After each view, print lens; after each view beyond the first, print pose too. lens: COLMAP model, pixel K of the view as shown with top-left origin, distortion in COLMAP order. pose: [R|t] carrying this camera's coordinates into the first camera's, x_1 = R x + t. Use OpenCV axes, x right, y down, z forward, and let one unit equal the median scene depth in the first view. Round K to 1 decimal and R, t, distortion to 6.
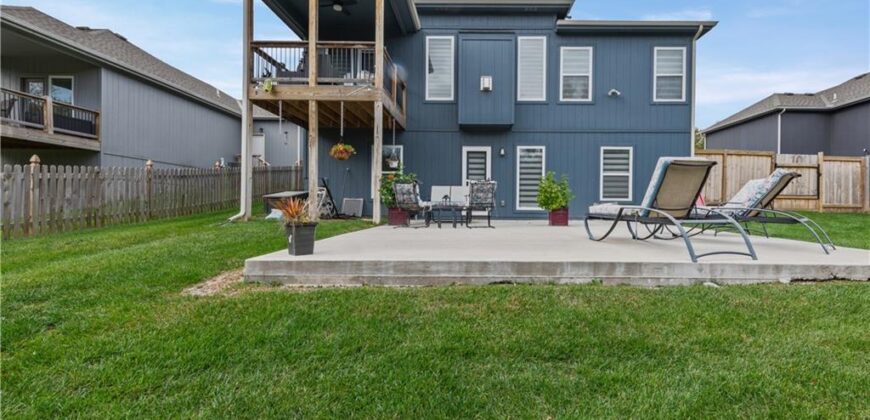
lens RADIAL K [[378.4, 0, 461.1], [0, 378.4, 218.1], [0, 0, 1]] dist [0.008737, -0.001129]
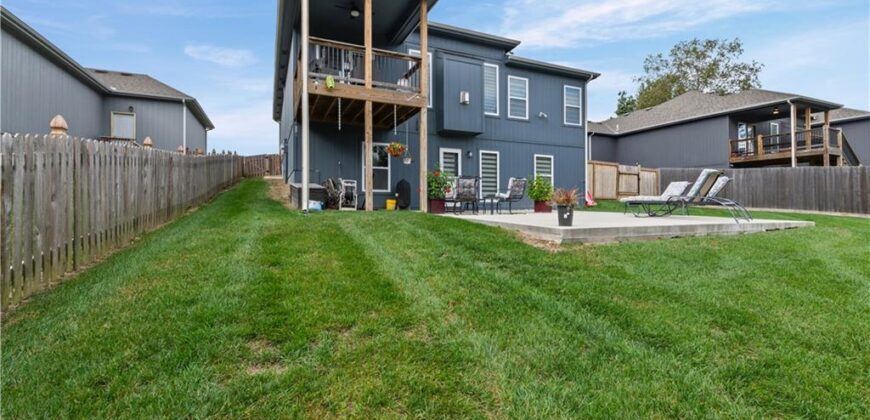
lens RADIAL K [[378.4, 0, 429.8], [0, 378.4, 207.3], [0, 0, 1]] dist [0.008737, -0.001129]
pose [[0.908851, -0.005811, 0.417079, -0.516905], [0.013771, 0.999776, -0.016079, 0.012823], [-0.416892, 0.020357, 0.908728, -0.046821]]
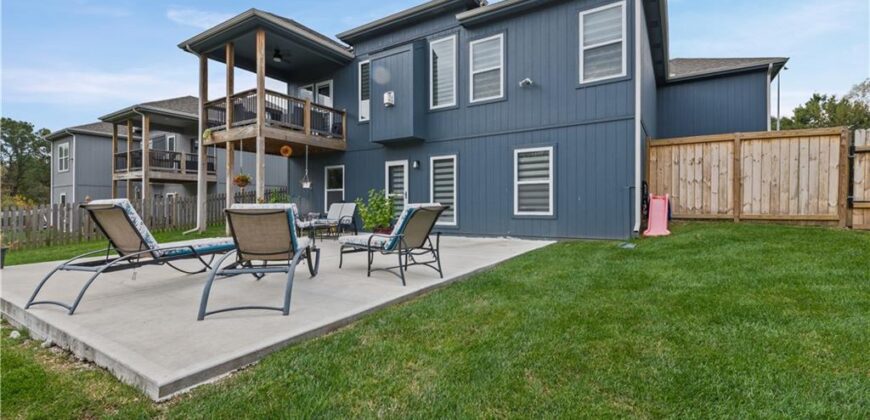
lens RADIAL K [[378.4, 0, 430.8], [0, 378.4, 211.6], [0, 0, 1]] dist [0.008737, -0.001129]
pose [[0.847298, -0.006218, -0.531082, 0.653005], [-0.002775, 0.999866, -0.016134, -0.039573], [0.531111, 0.015144, 0.847167, 0.203820]]
